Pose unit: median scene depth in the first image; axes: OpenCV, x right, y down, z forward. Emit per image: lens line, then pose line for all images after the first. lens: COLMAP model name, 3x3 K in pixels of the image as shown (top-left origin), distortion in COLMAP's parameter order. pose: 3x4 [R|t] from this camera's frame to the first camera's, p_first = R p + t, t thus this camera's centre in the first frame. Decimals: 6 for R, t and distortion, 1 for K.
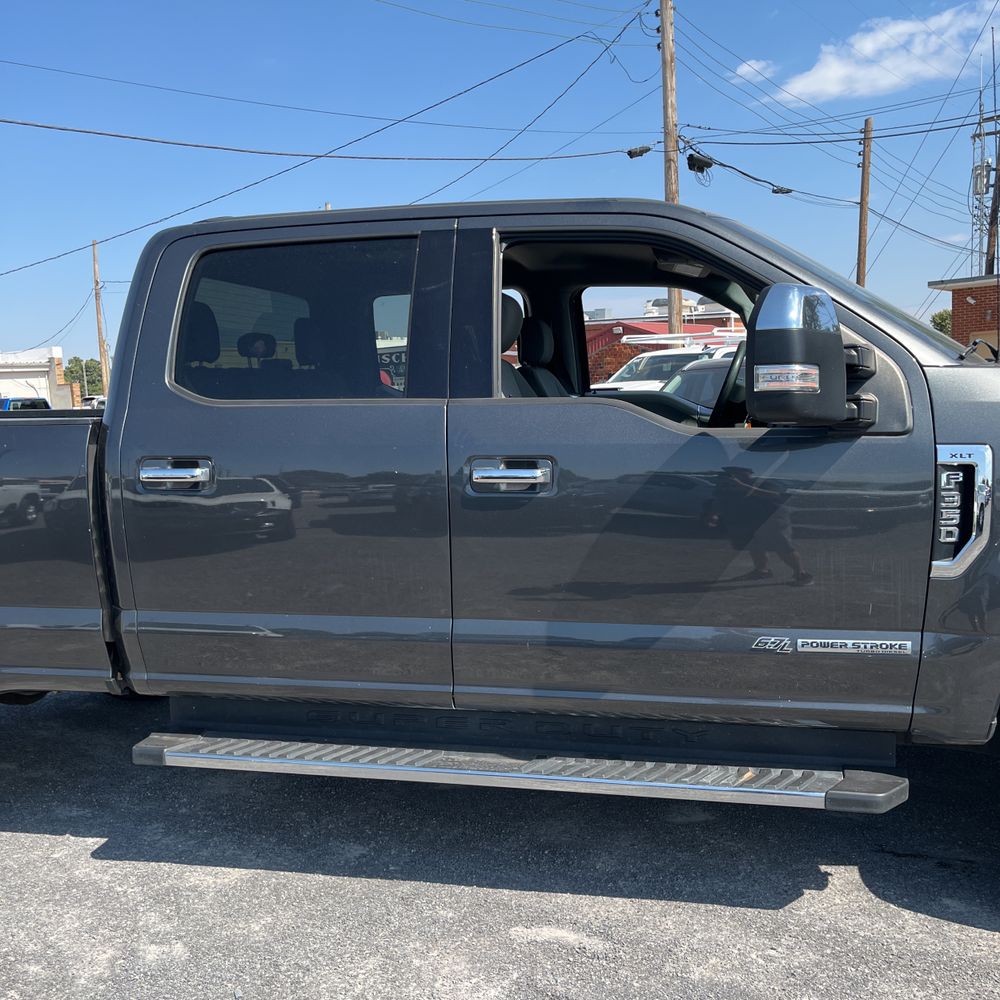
lens RADIAL K [[1022.8, 0, 498.5], [0, 1022.8, 513.1], [0, 0, 1]] dist [0.072237, -0.079986]
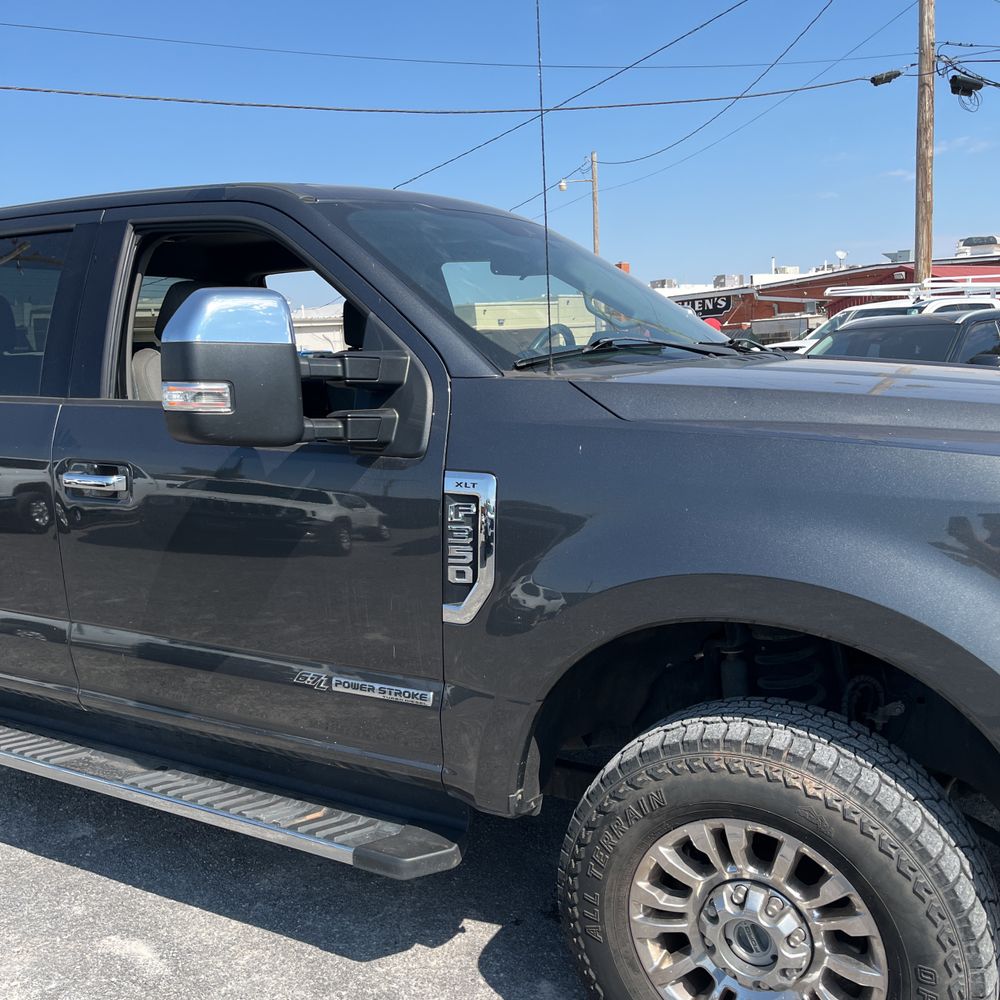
lens RADIAL K [[1022.8, 0, 498.5], [0, 1022.8, 513.1], [0, 0, 1]] dist [0.072237, -0.079986]
pose [[0.956152, 0.050134, -0.288546, 0.432839], [-0.035831, 0.997863, 0.054643, -0.047901], [0.290669, -0.041908, 0.955905, 0.118475]]
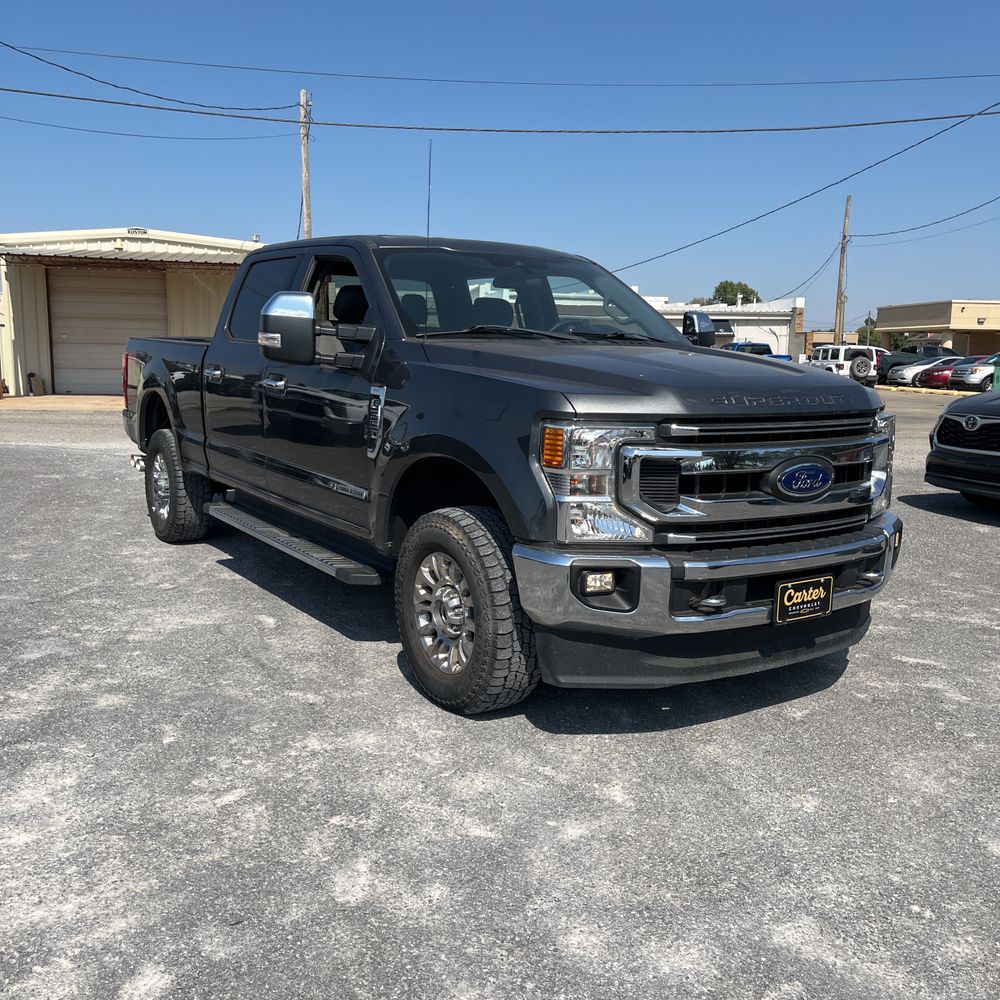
lens RADIAL K [[1022.8, 0, 498.5], [0, 1022.8, 513.1], [0, 0, 1]] dist [0.072237, -0.079986]
pose [[0.724155, 0.167260, -0.669046, 1.097651], [-0.135188, 0.985749, 0.100113, -0.030902], [0.676257, 0.017950, 0.736447, -0.095559]]
